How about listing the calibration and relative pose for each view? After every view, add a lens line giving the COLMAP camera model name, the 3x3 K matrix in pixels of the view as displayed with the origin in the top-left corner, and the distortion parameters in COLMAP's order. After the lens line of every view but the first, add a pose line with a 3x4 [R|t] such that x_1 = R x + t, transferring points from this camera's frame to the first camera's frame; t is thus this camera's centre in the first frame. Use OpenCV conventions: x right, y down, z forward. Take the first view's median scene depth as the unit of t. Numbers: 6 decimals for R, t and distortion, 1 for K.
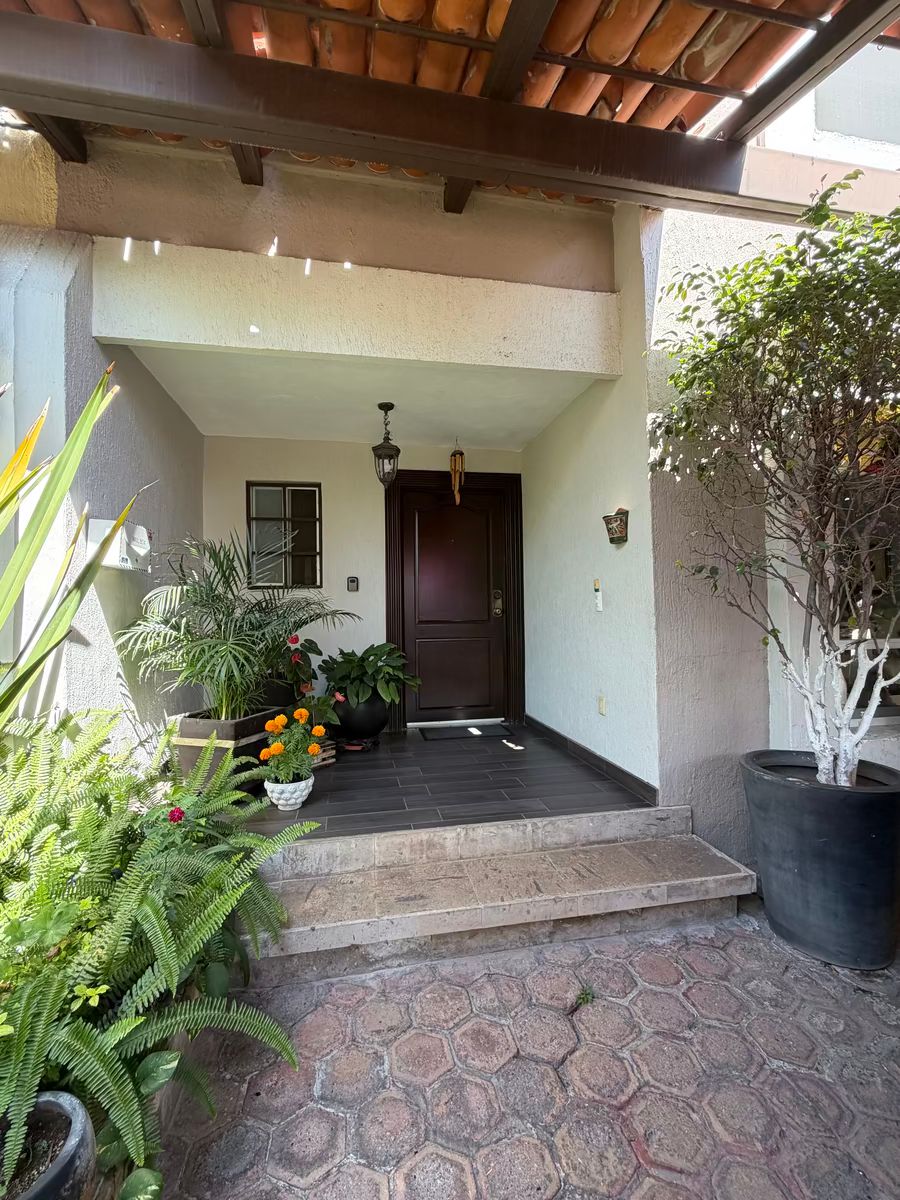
lens RADIAL K [[526.2, 0, 448.3], [0, 526.2, 603.1], [0, 0, 1]] dist [-0.000757, -0.000013]
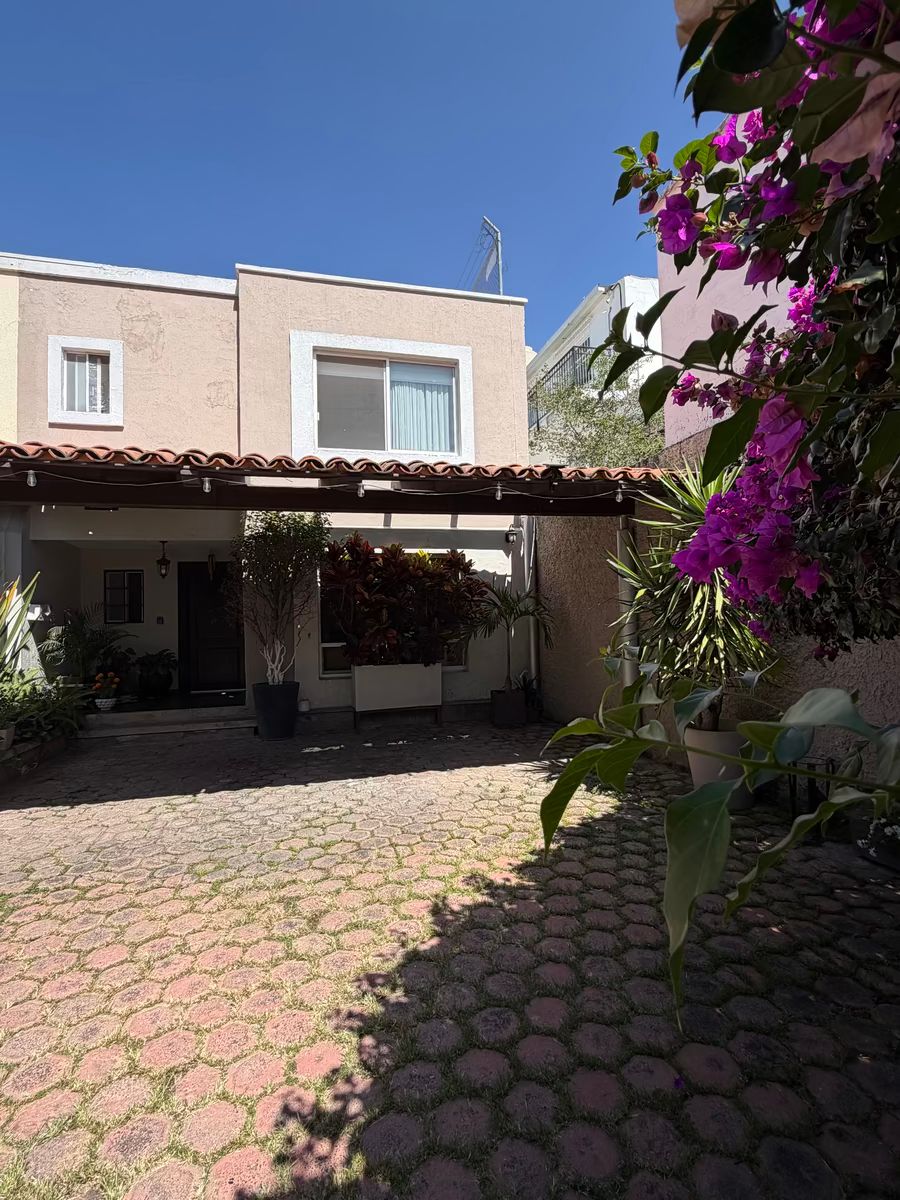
lens RADIAL K [[590.3, 0, 451.9], [0, 590.3, 596.0], [0, 0, 1]] dist [0.002922, 0.000219]
pose [[0.997427, -0.014058, 0.070291, 1.228388], [0.017329, 0.998785, -0.046136, -0.011125], [-0.069557, 0.047235, 0.996459, -2.093643]]
